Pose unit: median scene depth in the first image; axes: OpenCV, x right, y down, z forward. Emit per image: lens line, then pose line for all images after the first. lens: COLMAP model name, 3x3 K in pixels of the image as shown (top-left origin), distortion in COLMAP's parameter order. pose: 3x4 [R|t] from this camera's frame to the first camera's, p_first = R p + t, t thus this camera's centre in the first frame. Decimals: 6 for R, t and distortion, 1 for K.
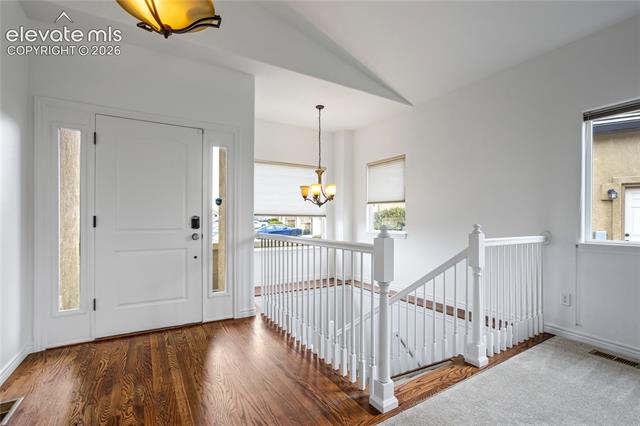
lens RADIAL K [[302.4, 0, 332.0], [0, 302.4, 220.5], [0, 0, 1]] dist [-0.033410, 0.014659]
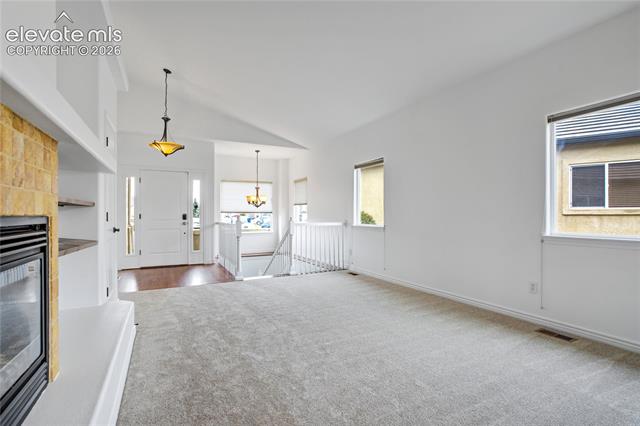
lens RADIAL K [[302.4, 0, 320.0], [0, 302.4, 215.2], [0, 0, 1]] dist [-0.033410, 0.014659]
pose [[0.996943, -0.004448, -0.078000, 0.656209], [0.004276, 0.999988, -0.002360, 0.004216], [0.078010, 0.002019, 0.996951, -1.025820]]
